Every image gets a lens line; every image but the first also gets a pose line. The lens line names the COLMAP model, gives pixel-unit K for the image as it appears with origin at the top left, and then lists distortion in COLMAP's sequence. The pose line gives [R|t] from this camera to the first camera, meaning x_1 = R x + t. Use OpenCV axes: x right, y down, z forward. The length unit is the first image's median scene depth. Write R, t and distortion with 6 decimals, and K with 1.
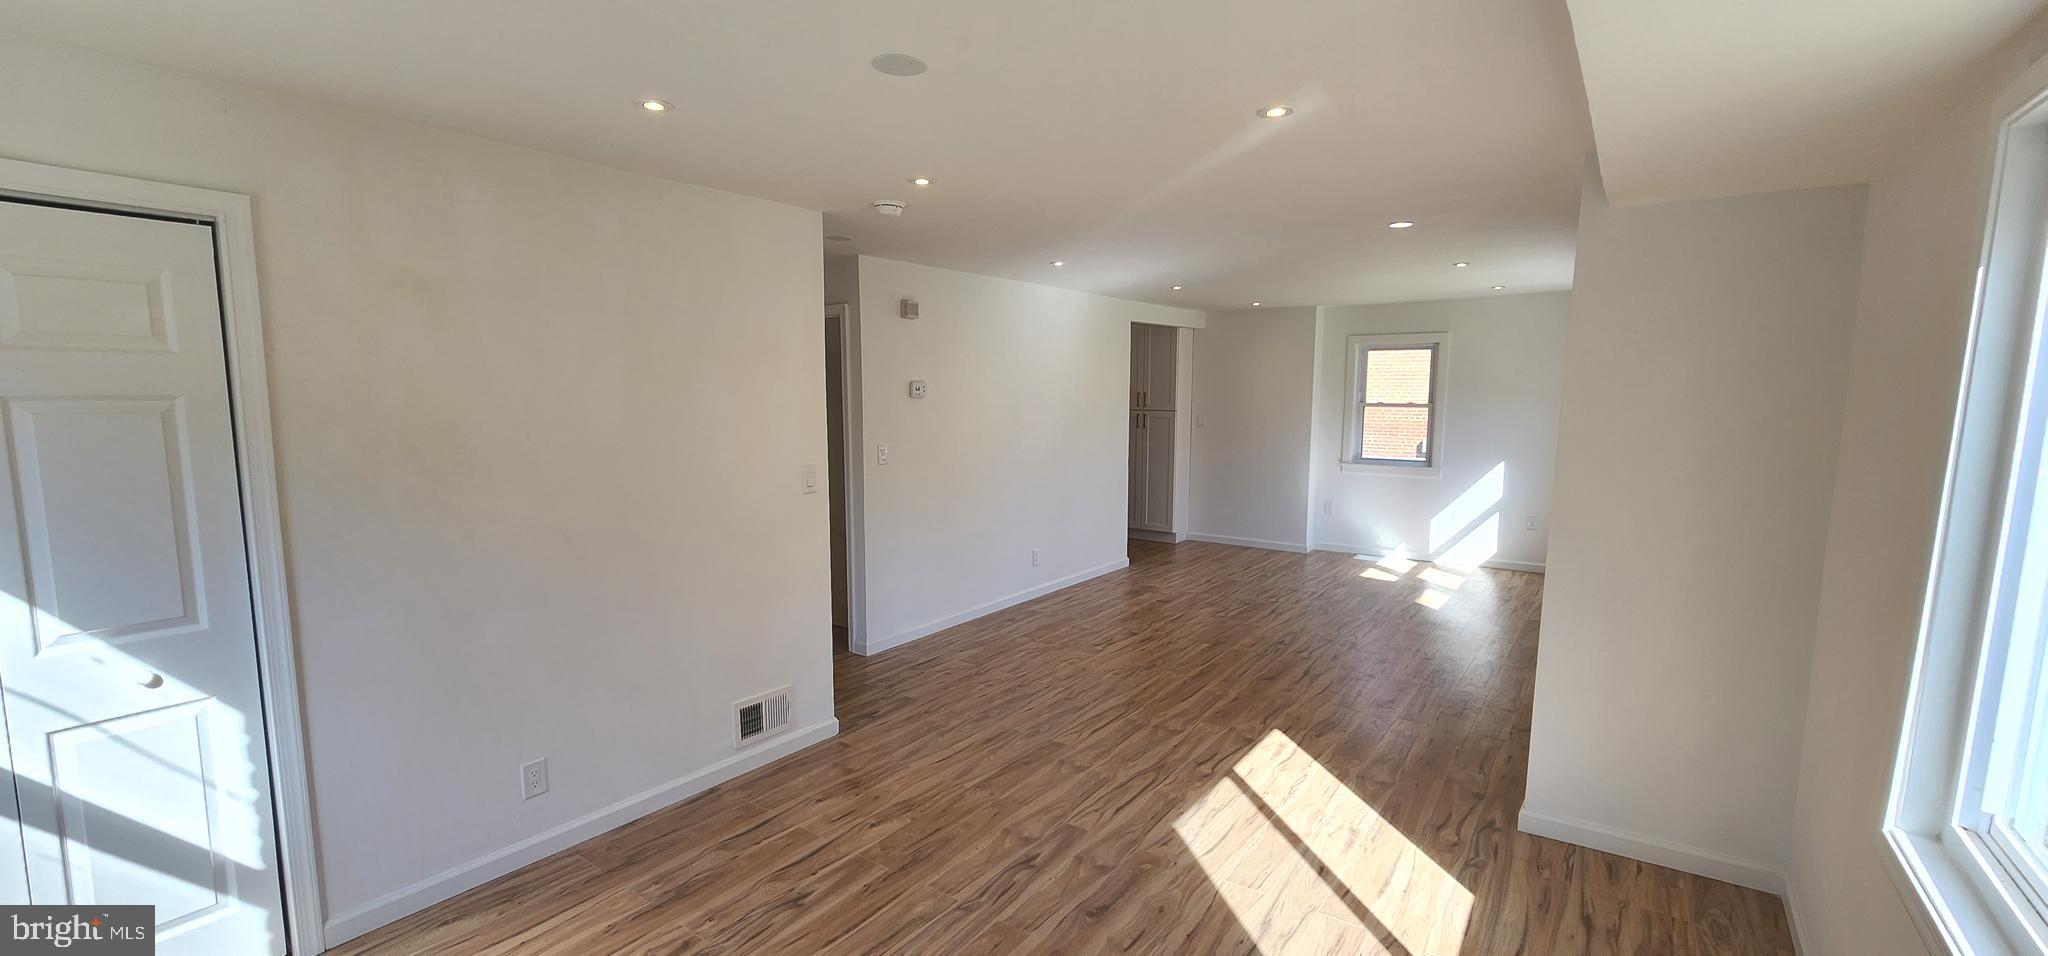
lens RADIAL K [[841.6, 0, 1015.0], [0, 841.6, 488.0], [0, 0, 1]] dist [-0.007981, -0.000720]
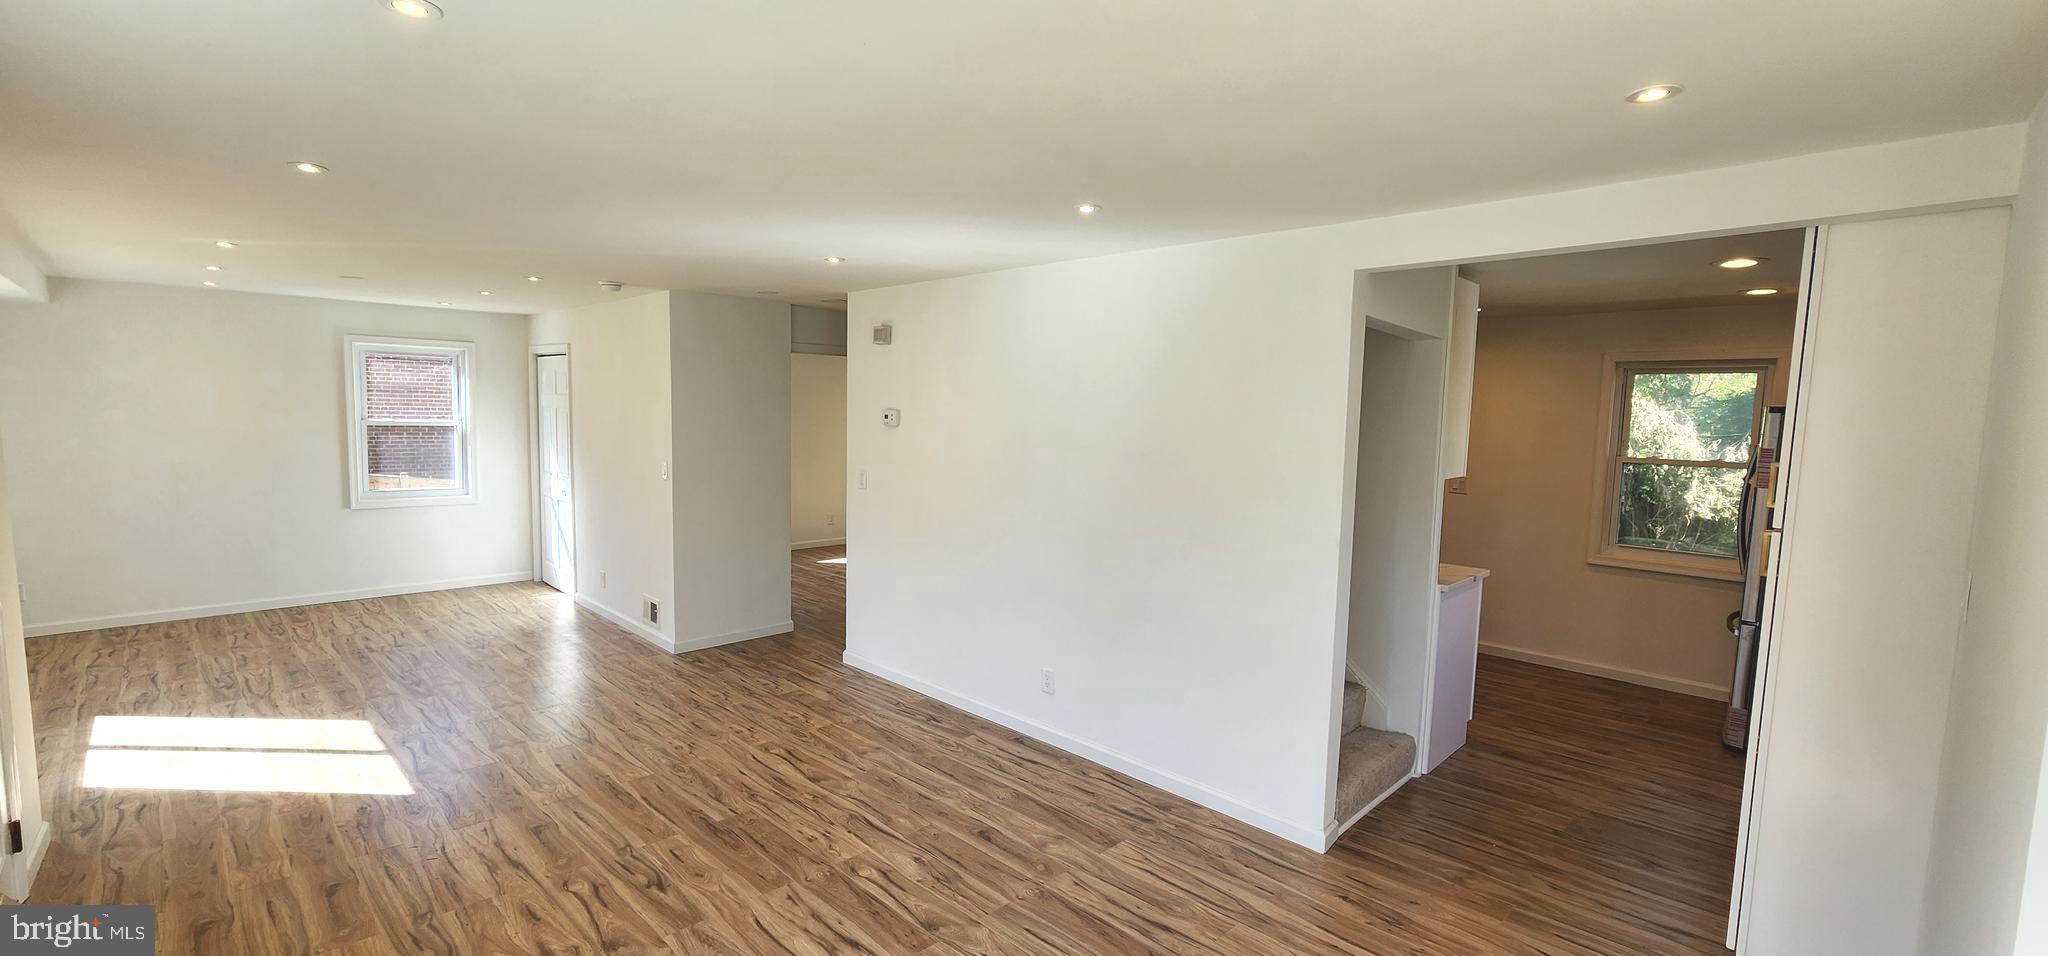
lens RADIAL K [[842.1, 0, 1021.0], [0, 842.1, 486.3], [0, 0, 1]] dist [-0.010301, 0.003613]
pose [[-0.135311, 0.086747, -0.986998, 0.856370], [-0.142355, 0.984122, 0.106010, -0.172111], [0.980523, 0.154849, -0.120814, 1.348492]]
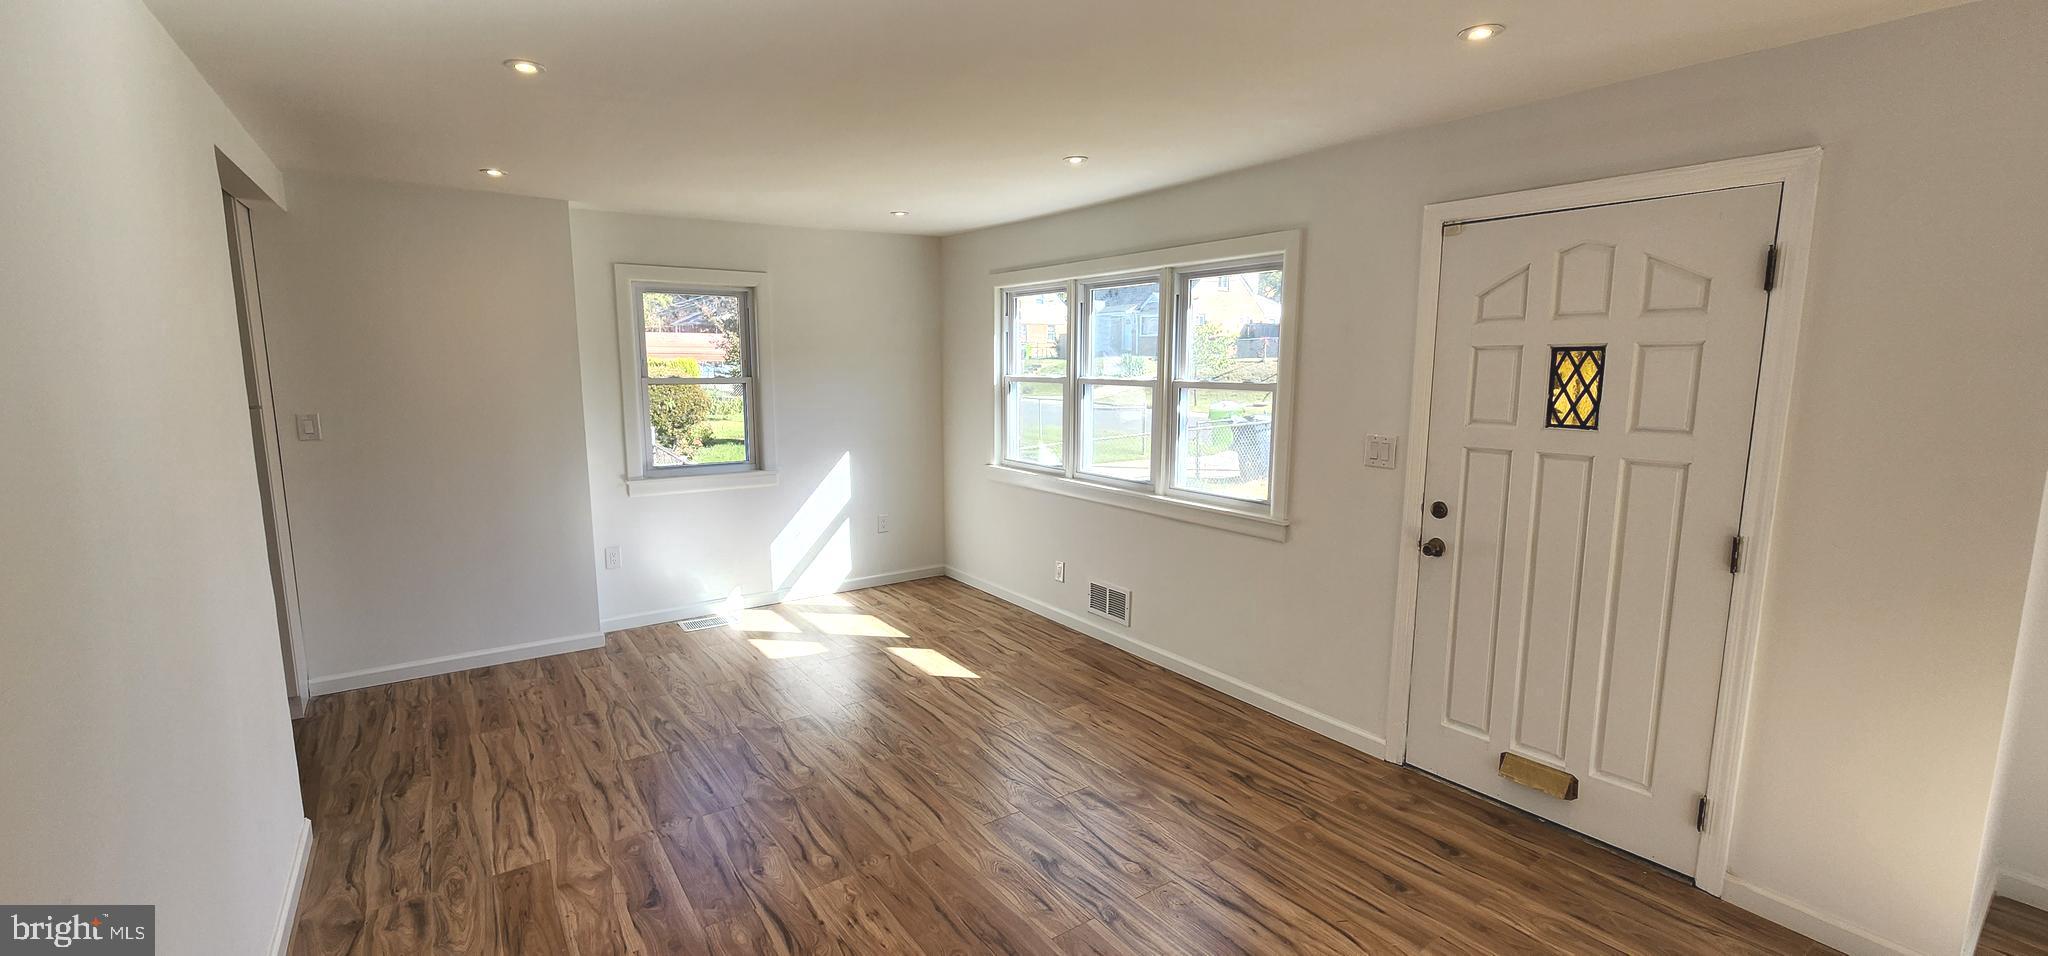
lens RADIAL K [[841.6, 0, 1015.0], [0, 841.6, 488.0], [0, 0, 1]] dist [-0.007981, -0.000720]
pose [[0.319467, -0.141057, 0.937040, -0.132907], [0.110735, 0.987641, 0.110921, -0.098847], [-0.941105, 0.068327, 0.331138, 0.899587]]
